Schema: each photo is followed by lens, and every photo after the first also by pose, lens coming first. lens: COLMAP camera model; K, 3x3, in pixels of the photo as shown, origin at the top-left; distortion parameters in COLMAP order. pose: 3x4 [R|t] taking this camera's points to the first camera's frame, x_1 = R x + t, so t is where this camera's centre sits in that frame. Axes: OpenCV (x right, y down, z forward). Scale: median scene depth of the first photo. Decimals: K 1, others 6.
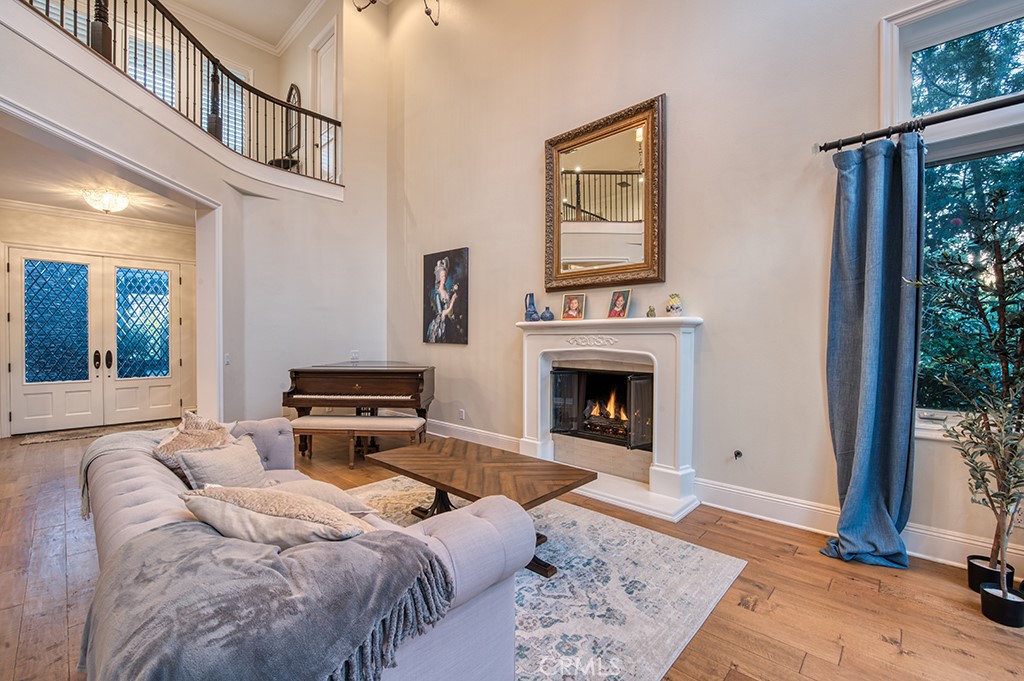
lens RADIAL K [[432.0, 0, 512.4], [0, 432.0, 336.7], [0, 0, 1]] dist [-0.000239, -0.000044]
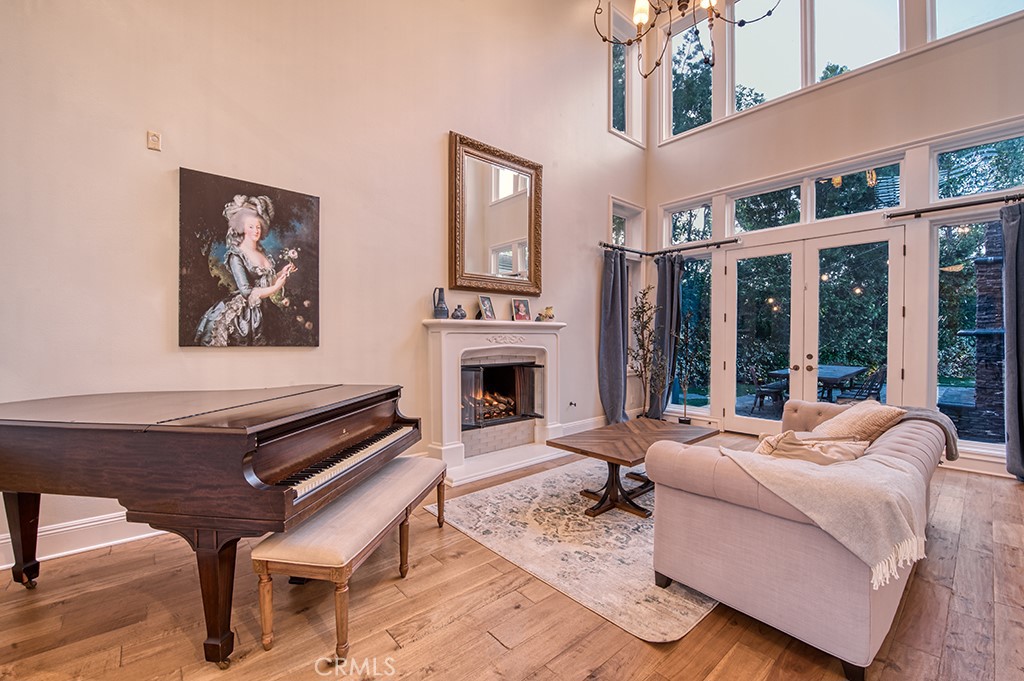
lens RADIAL K [[422.2, 0, 512.0], [0, 422.2, 340.5], [0, 0, 1]] dist [-0.016998, -0.000091]
pose [[0.101017, -0.012106, 0.994811, -0.704735], [-0.003075, 0.999917, 0.012480, -0.000551], [-0.994880, -0.004320, 0.100971, 0.644058]]
